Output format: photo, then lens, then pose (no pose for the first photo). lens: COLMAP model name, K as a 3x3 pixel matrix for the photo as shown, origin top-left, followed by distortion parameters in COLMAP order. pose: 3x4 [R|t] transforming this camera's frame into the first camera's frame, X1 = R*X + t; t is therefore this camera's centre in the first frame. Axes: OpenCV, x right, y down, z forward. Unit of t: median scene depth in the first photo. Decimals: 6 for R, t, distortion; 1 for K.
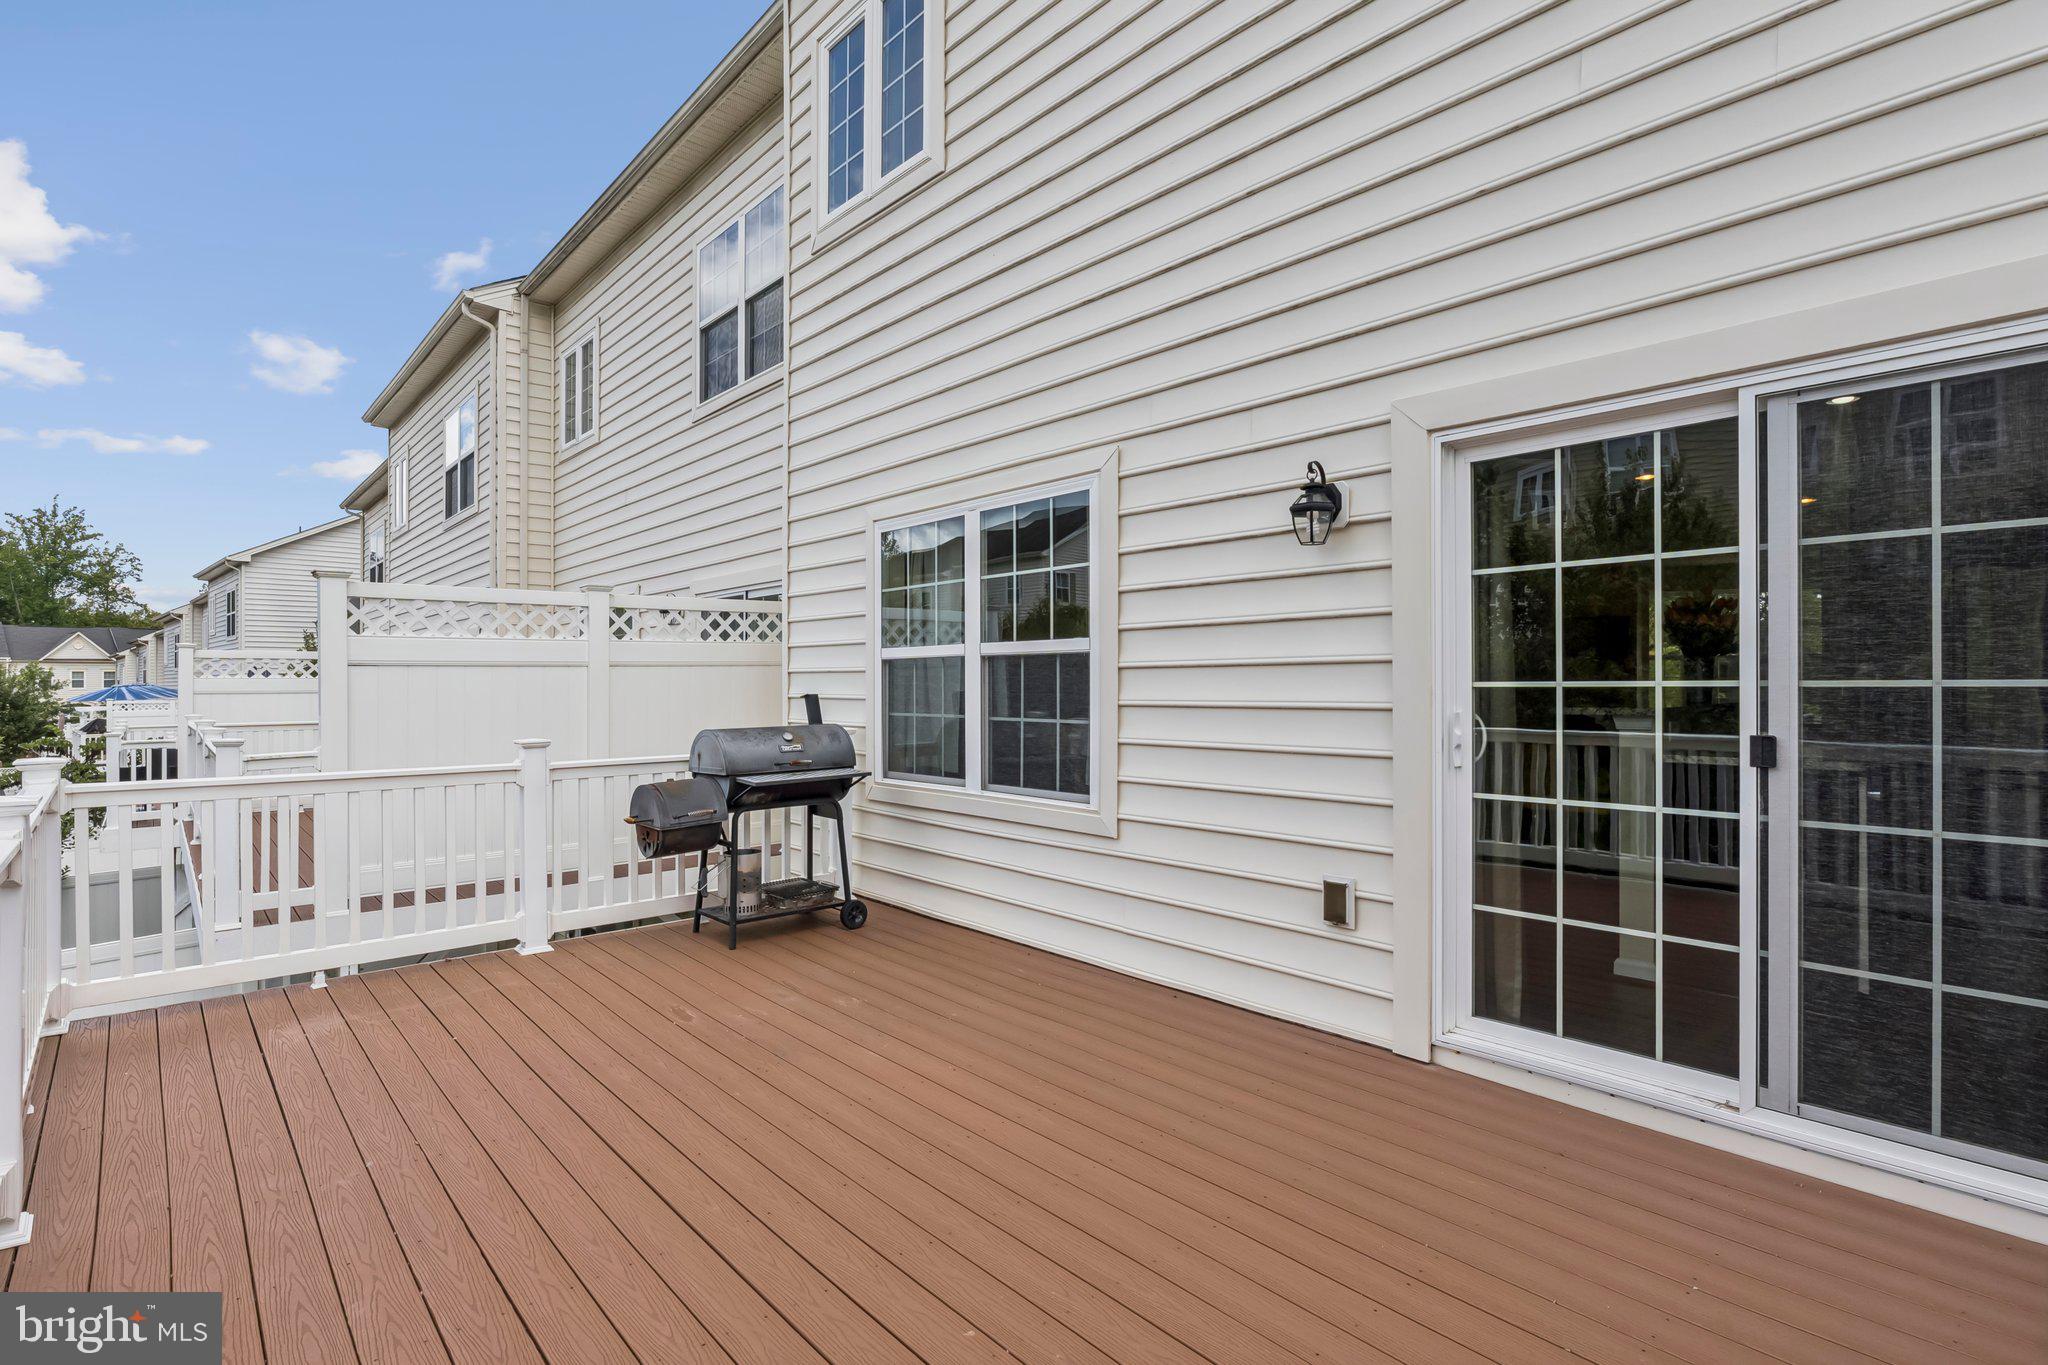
lens RADIAL K [[993.3, 0, 1024.0], [0, 993.3, 682.5], [0, 0, 1]] dist [0.001210, 0.000743]
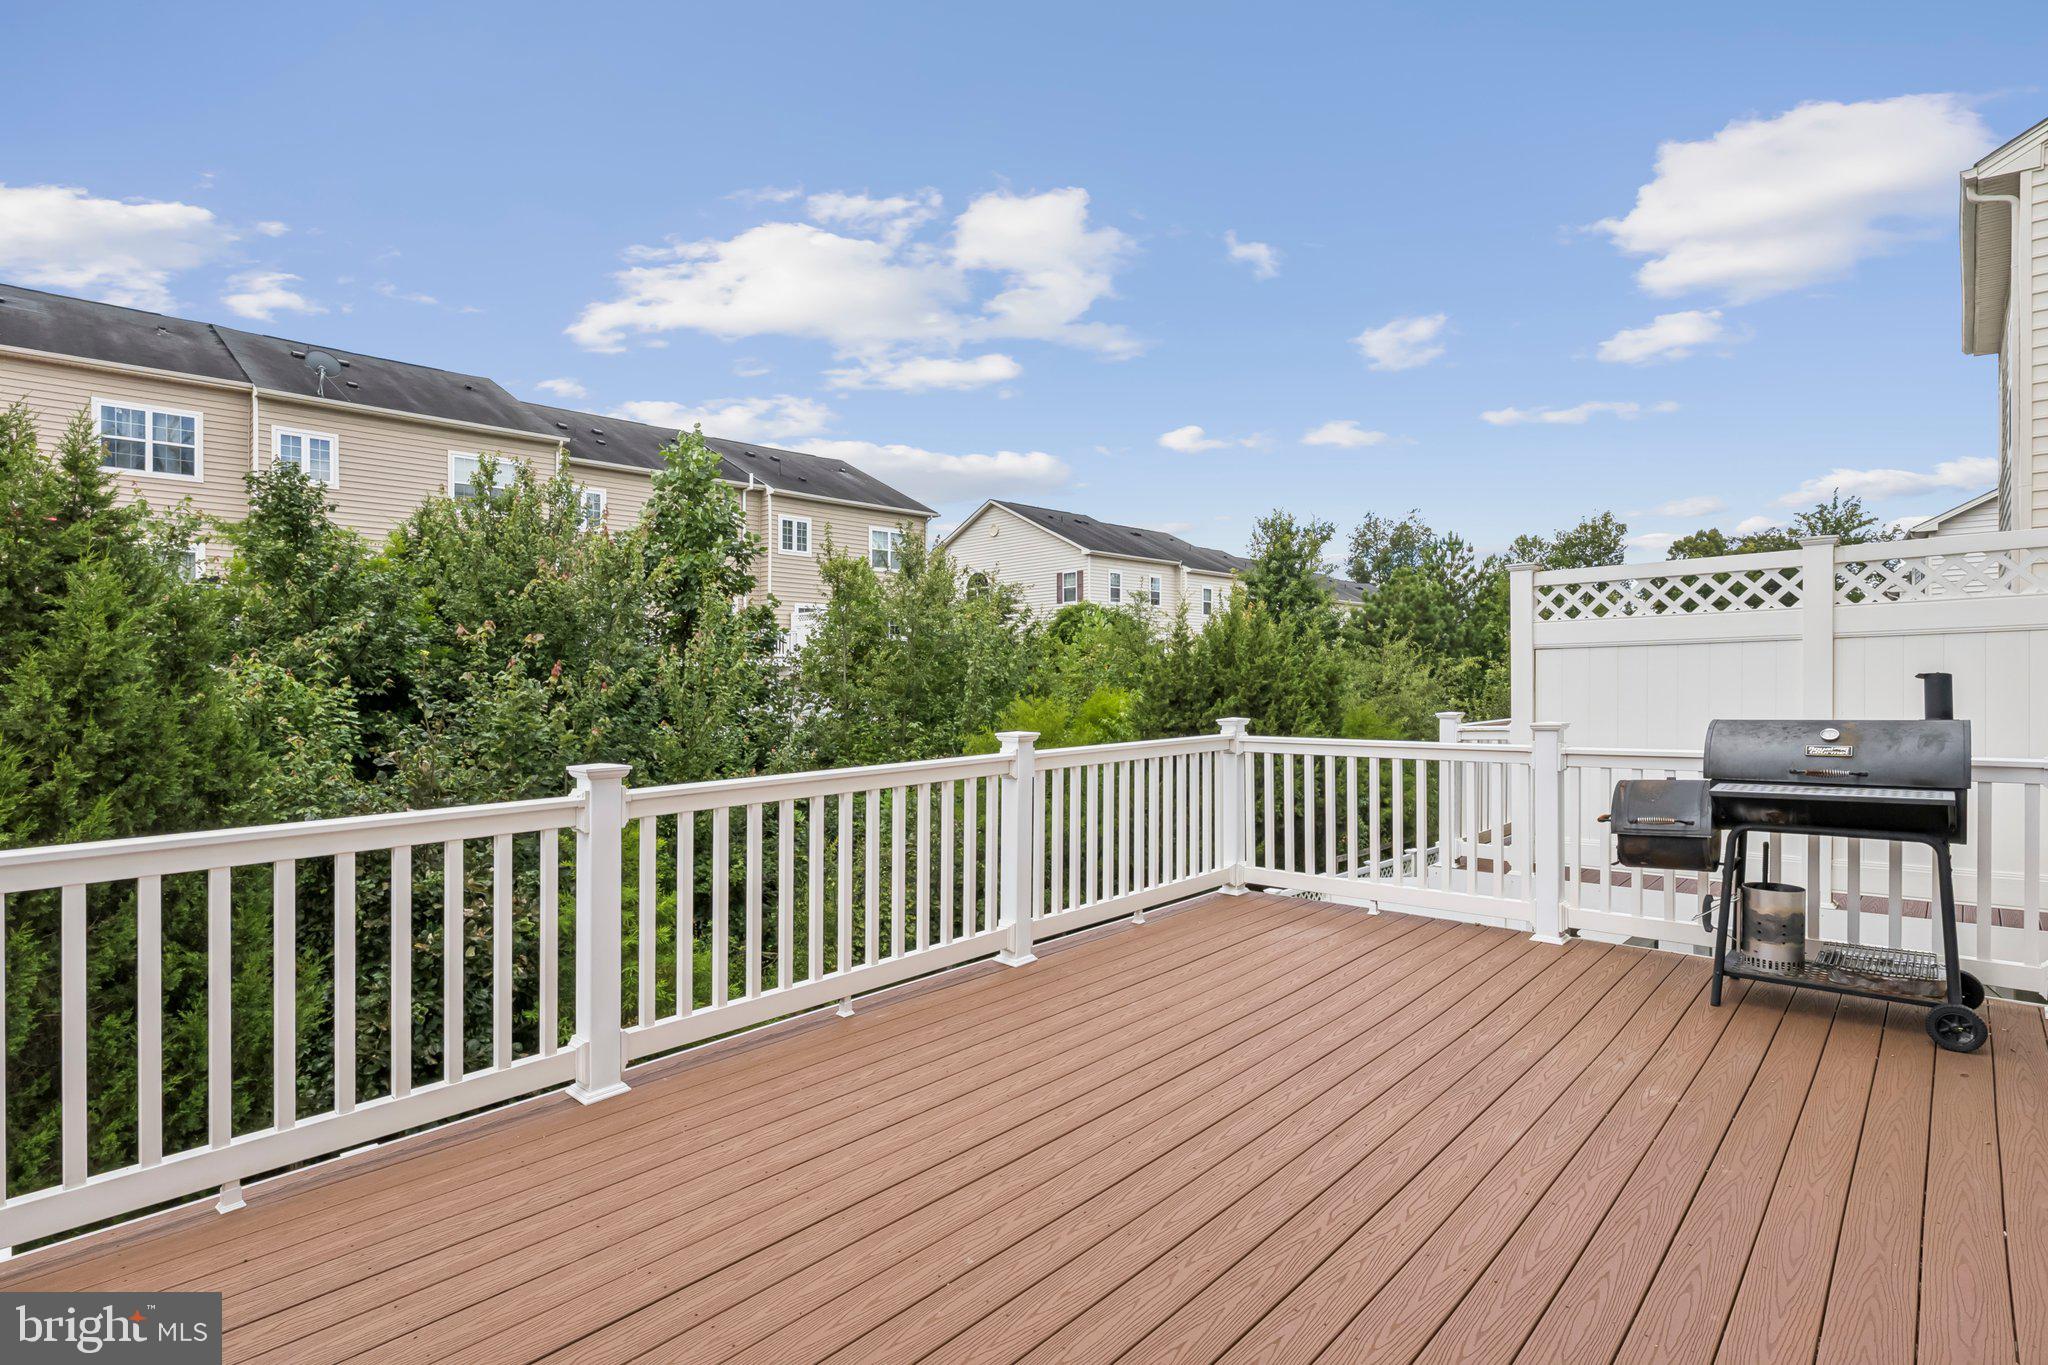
lens RADIAL K [[993.3, 0, 1024.0], [0, 993.3, 682.5], [0, 0, 1]] dist [0.001210, 0.000743]
pose [[0.091946, -0.002774, -0.995760, 0.433938], [0.025602, 0.999672, -0.000421, 0.001072], [0.995435, -0.025455, 0.091987, 0.389397]]
